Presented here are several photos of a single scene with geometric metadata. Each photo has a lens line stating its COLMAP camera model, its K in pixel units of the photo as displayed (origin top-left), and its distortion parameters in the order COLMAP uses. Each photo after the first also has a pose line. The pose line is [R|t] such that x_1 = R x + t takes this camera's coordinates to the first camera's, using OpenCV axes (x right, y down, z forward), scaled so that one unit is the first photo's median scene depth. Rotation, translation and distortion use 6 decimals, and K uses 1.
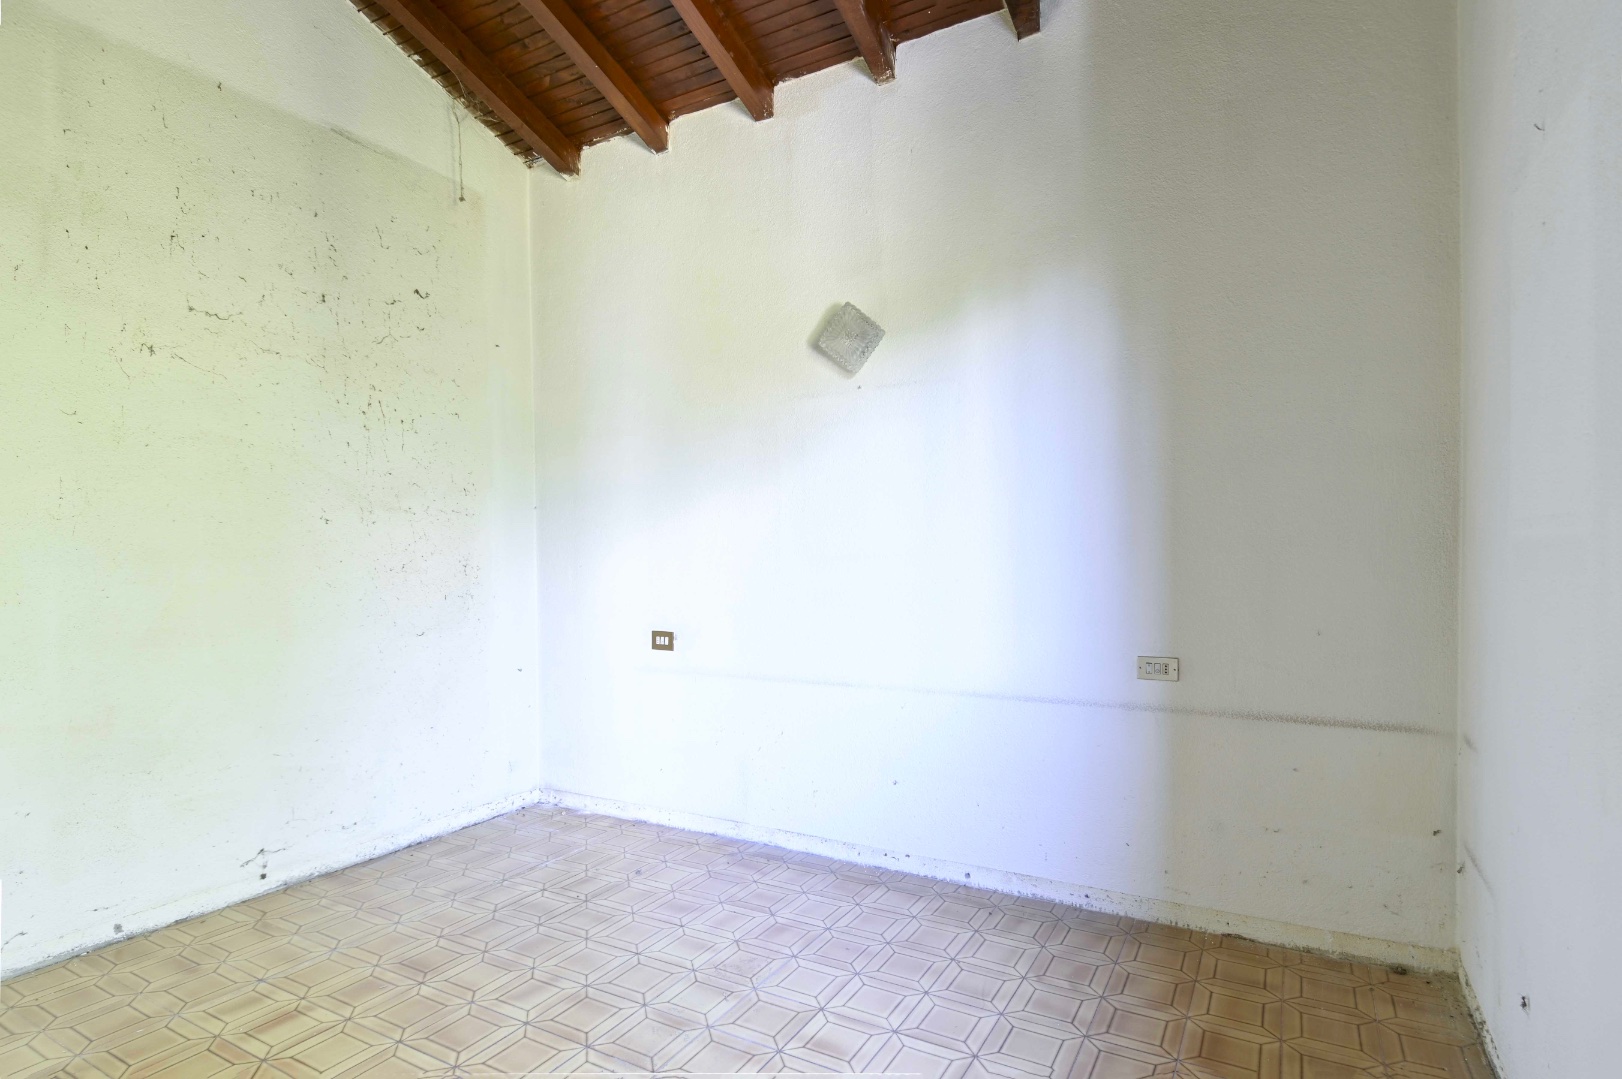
lens RADIAL K [[834.3, 0, 813.5], [0, 834.3, 561.7], [0, 0, 1]] dist [0.027281, -0.023144]
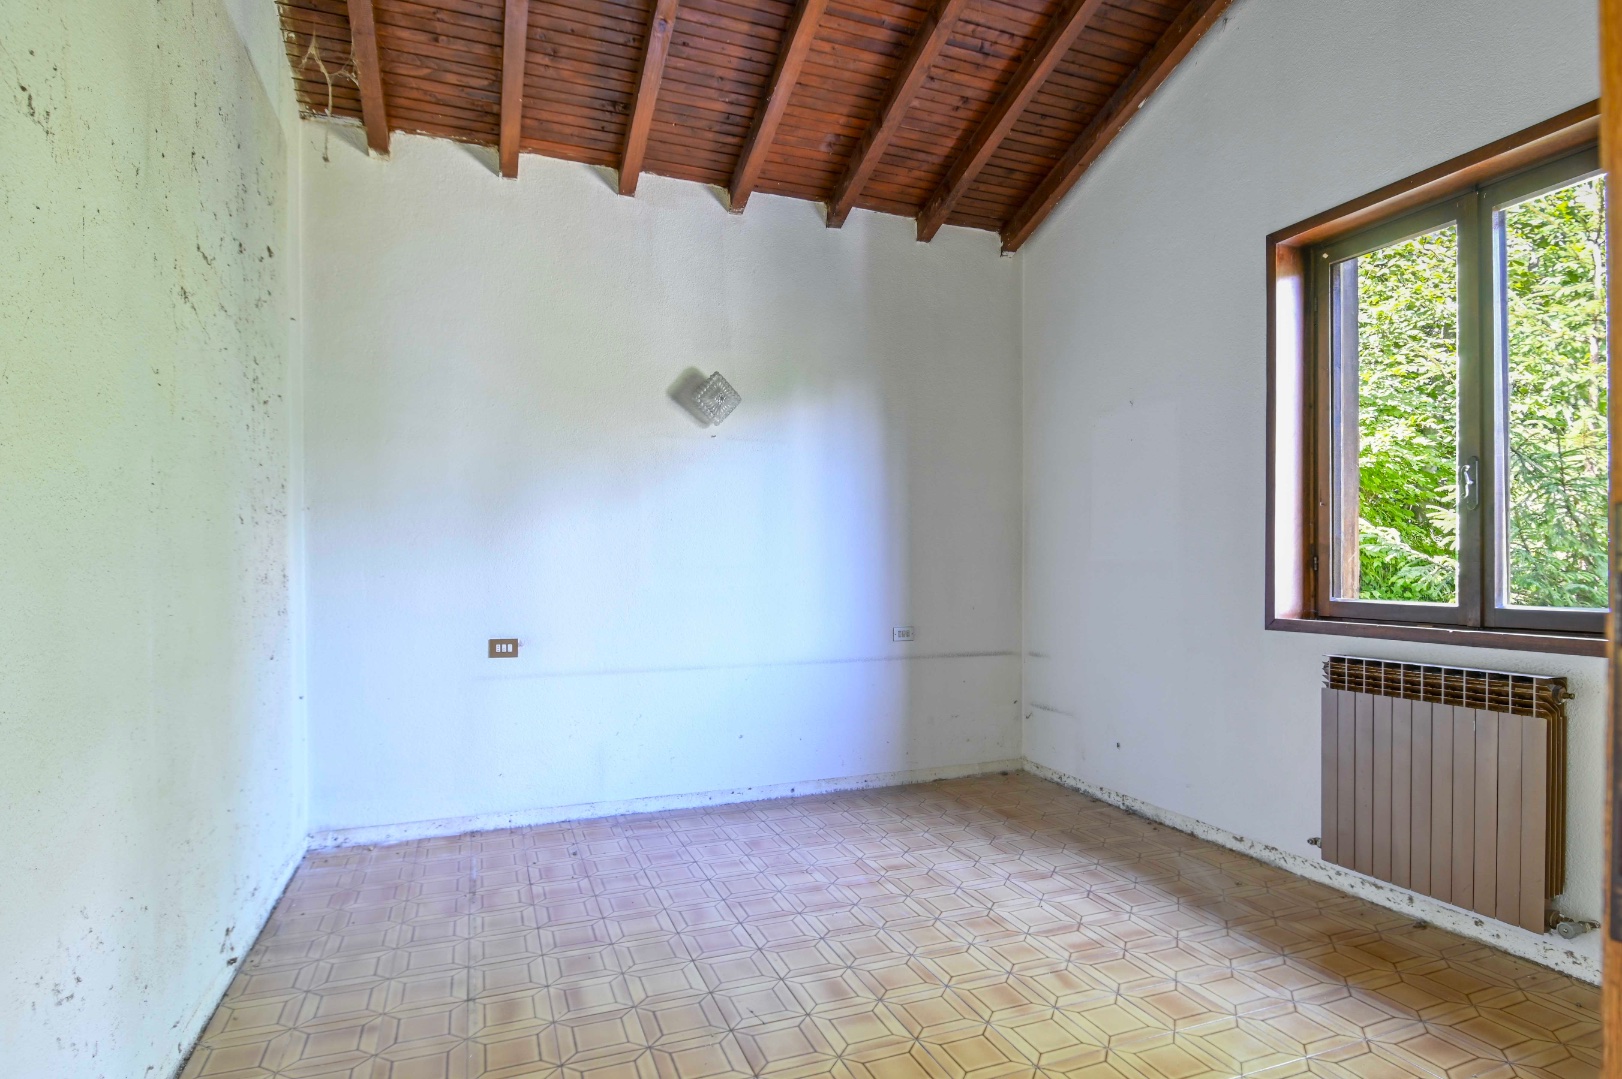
lens RADIAL K [[854.2, 0, 807.1], [0, 854.2, 570.3], [0, 0, 1]] dist [-0.002079, -0.001445]
pose [[0.627181, 0.003655, 0.778865, -1.043673], [0.004426, 0.999956, -0.008257, 0.011961], [-0.778861, 0.008626, 0.627137, 0.069143]]
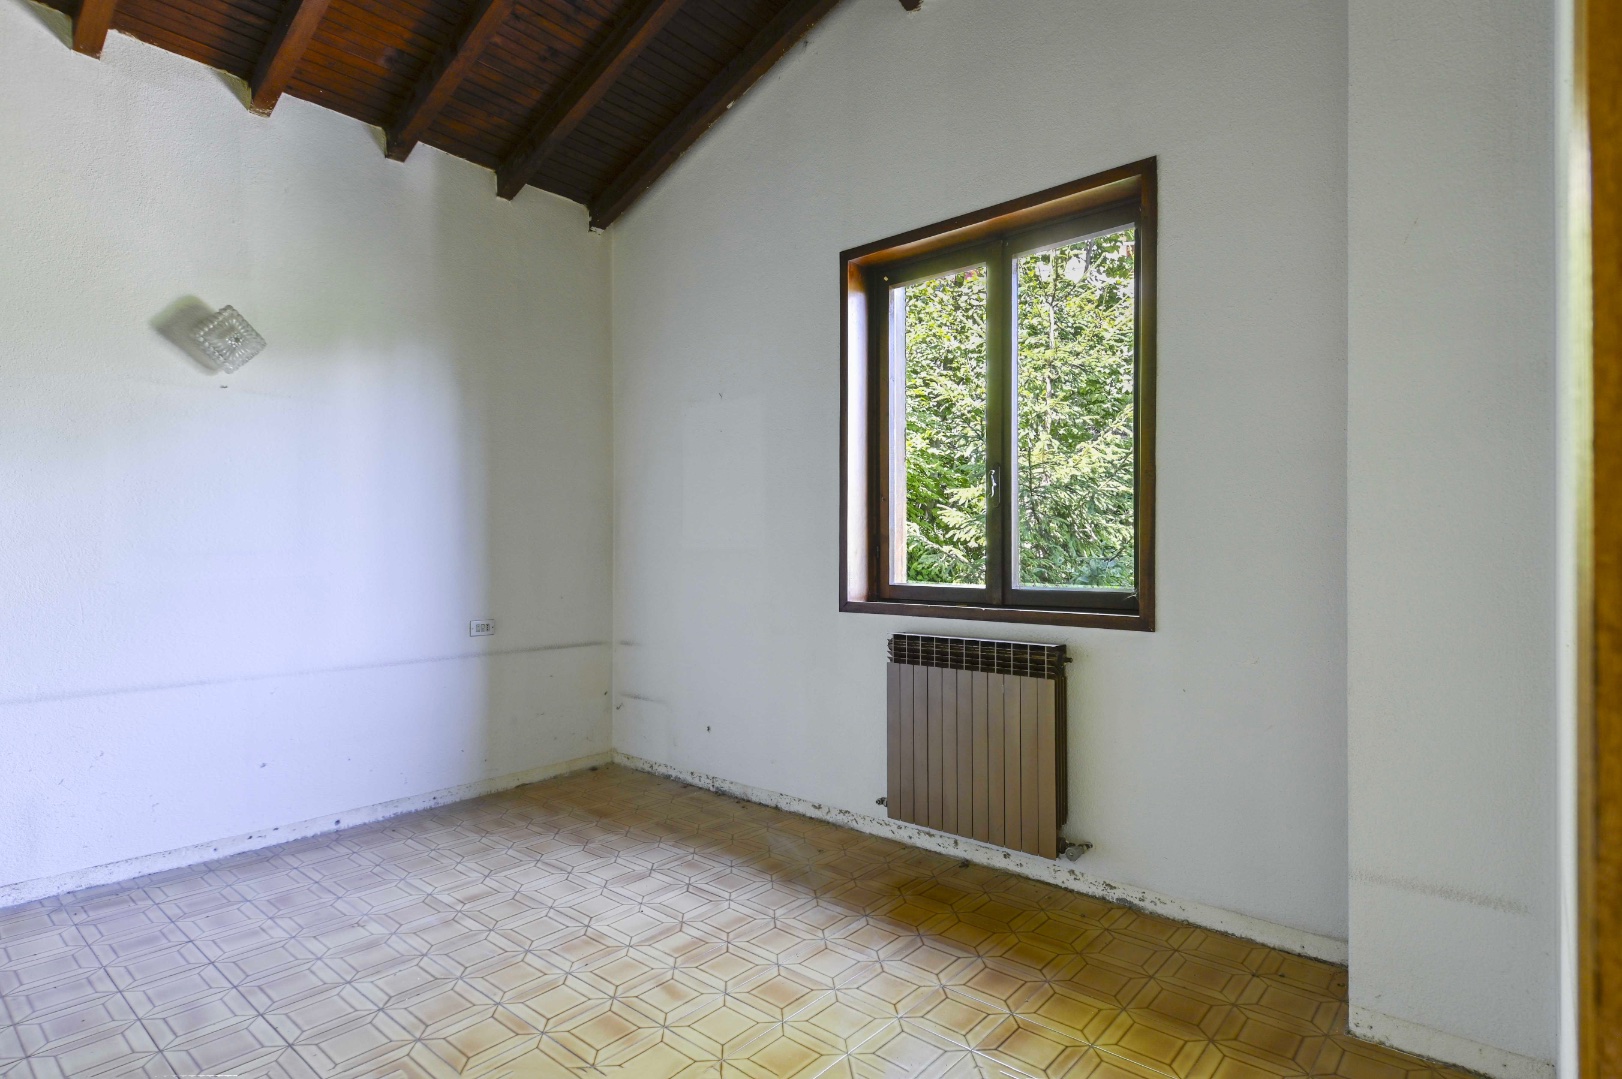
lens RADIAL K [[836.6, 0, 811.6], [0, 836.6, 551.2], [0, 0, 1]] dist [0.042320, -0.029620]
pose [[0.180415, 0.010932, 0.983530, -0.977093], [0.006484, 0.999903, -0.012303, 0.010986], [-0.983569, 0.008597, 0.180326, 0.133988]]
